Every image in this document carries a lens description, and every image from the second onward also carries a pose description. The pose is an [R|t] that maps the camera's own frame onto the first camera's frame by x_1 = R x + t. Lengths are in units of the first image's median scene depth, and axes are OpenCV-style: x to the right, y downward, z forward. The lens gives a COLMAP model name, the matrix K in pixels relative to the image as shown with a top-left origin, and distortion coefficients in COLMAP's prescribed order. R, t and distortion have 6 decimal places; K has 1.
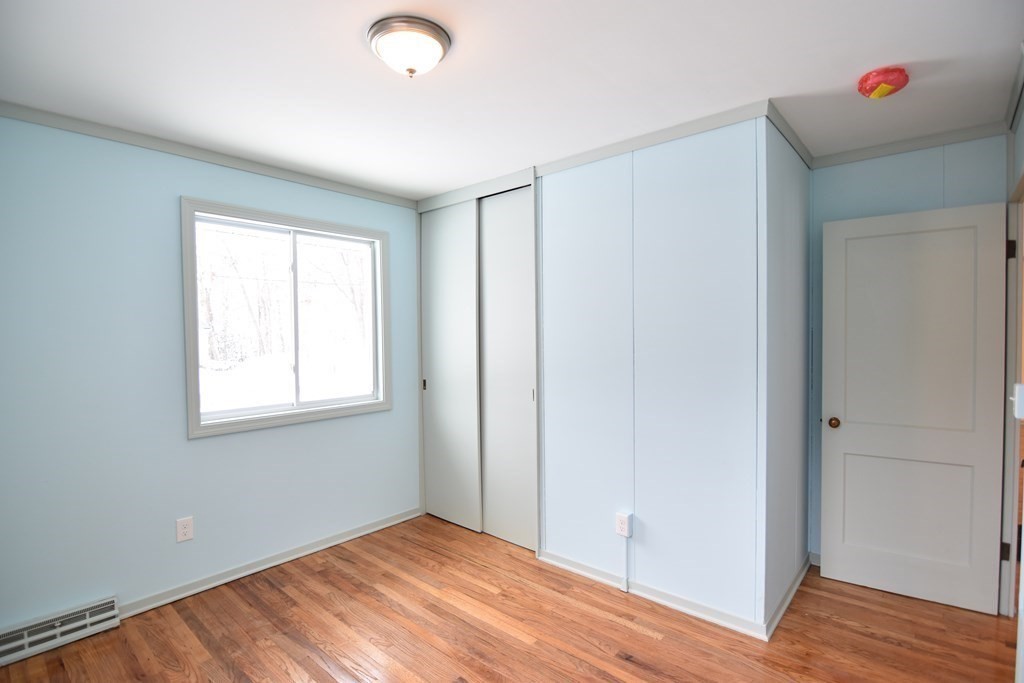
lens RADIAL K [[495.9, 0, 509.4], [0, 495.9, 343.1], [0, 0, 1]] dist [-0.009715, -0.007436]
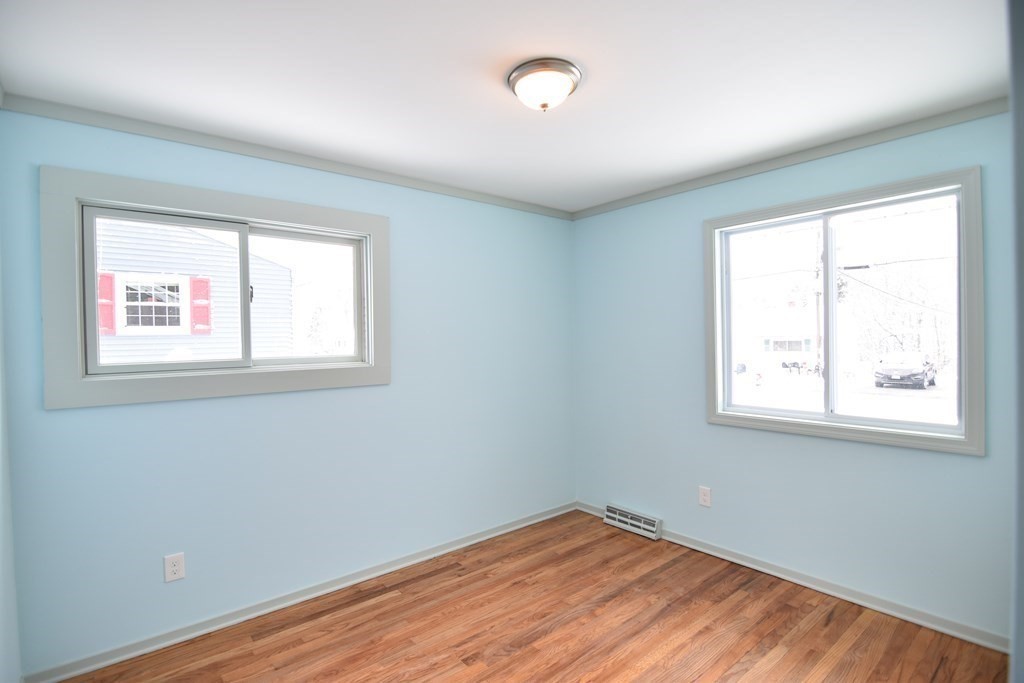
lens RADIAL K [[495.9, 0, 509.4], [0, 495.9, 343.1], [0, 0, 1]] dist [-0.009715, -0.007436]
pose [[-0.156124, 0.021880, -0.987495, 0.602290], [-0.002938, 0.999740, 0.022616, -0.023888], [0.987733, 0.006432, -0.156019, 0.709461]]
